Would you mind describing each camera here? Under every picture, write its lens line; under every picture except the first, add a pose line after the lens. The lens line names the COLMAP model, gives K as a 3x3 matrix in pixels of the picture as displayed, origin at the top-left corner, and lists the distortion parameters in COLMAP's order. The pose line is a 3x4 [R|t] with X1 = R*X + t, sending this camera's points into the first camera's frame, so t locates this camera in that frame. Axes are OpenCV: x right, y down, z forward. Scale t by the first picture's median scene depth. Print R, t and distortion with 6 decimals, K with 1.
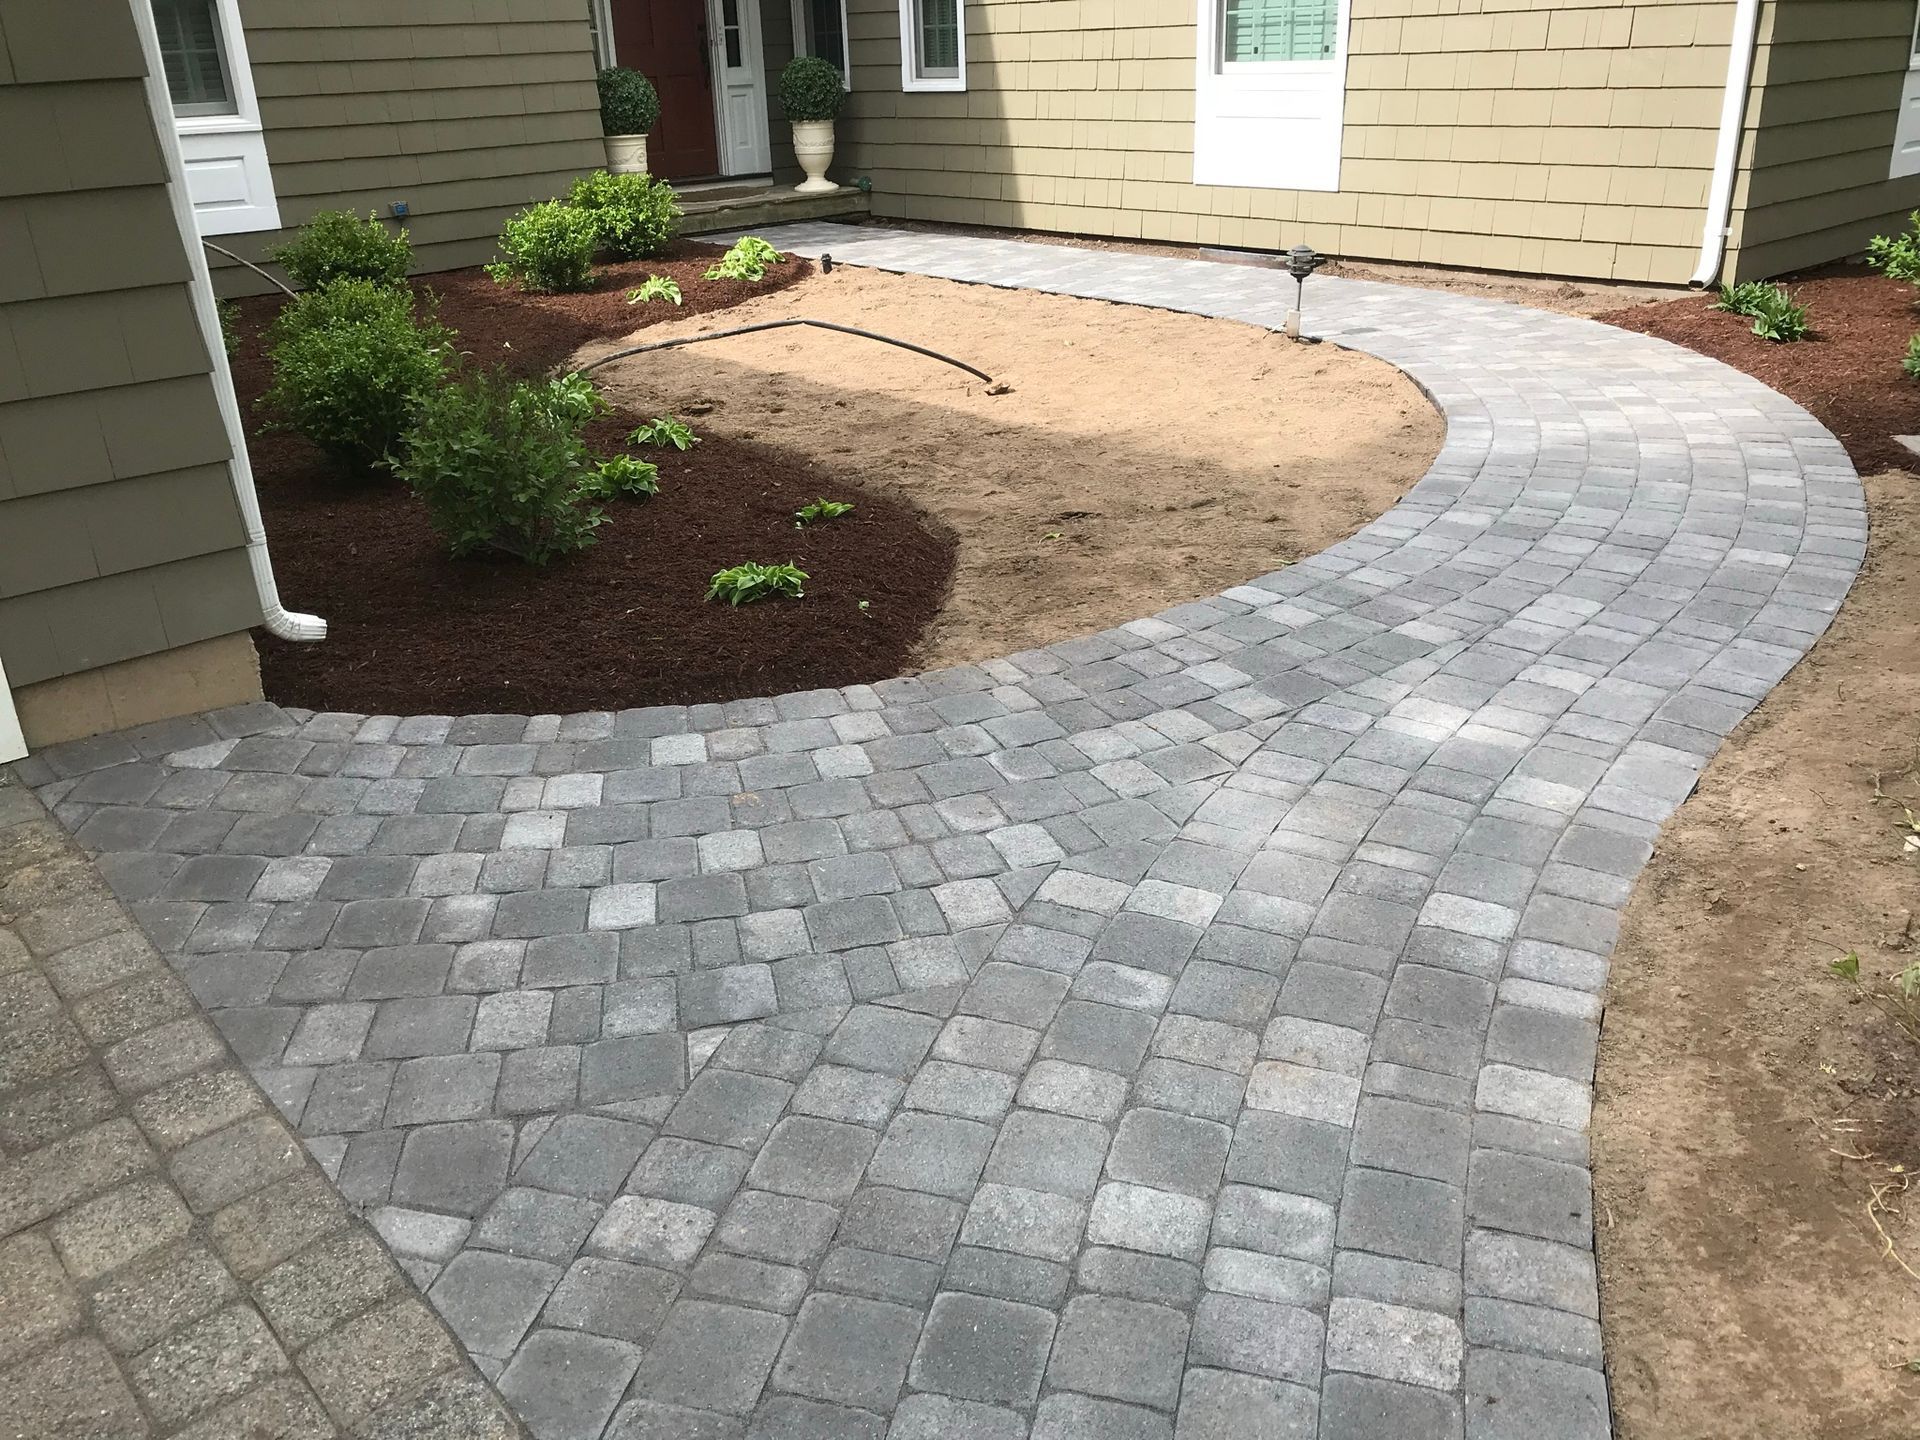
lens RADIAL K [[1550.4, 0, 956.9], [0, 1550.4, 721.7], [0, 0, 1]] dist [-0.023246, 0.026215]
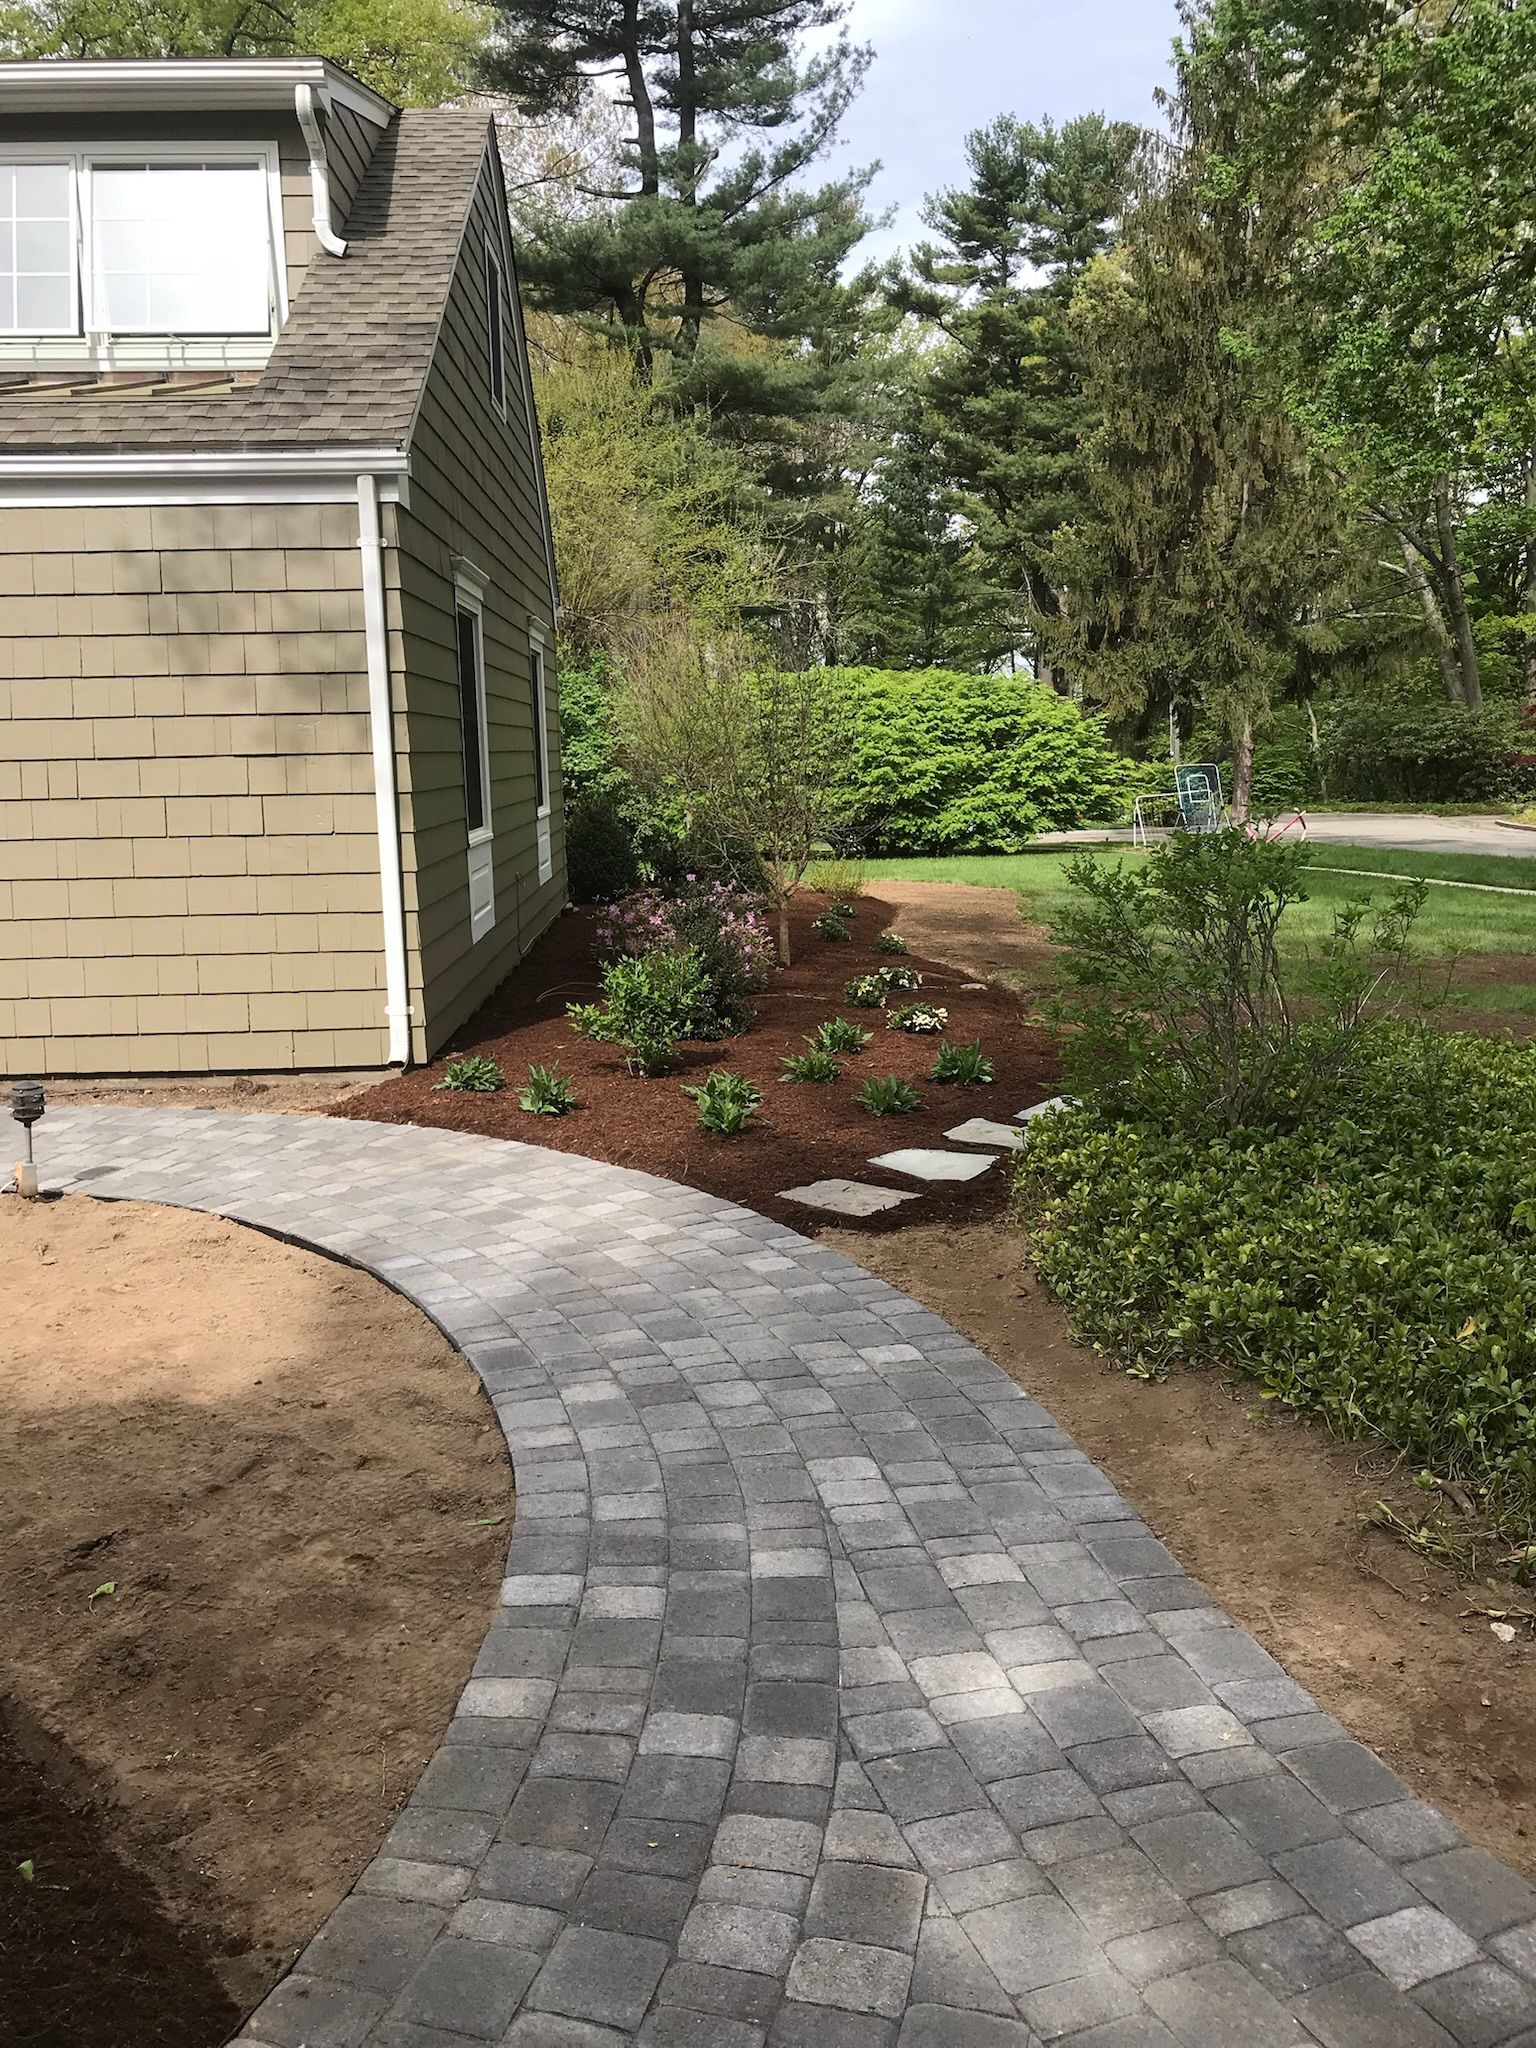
lens RADIAL K [[1653.8, 0, 769.4], [0, 1653.8, 1023.1], [0, 0, 1]] dist [-0.023246, 0.026215]
pose [[0.639141, -0.097760, 0.762851, -0.283314], [0.306896, 0.941915, -0.136420, -0.182495], [-0.705204, 0.321307, 0.632019, 0.342404]]
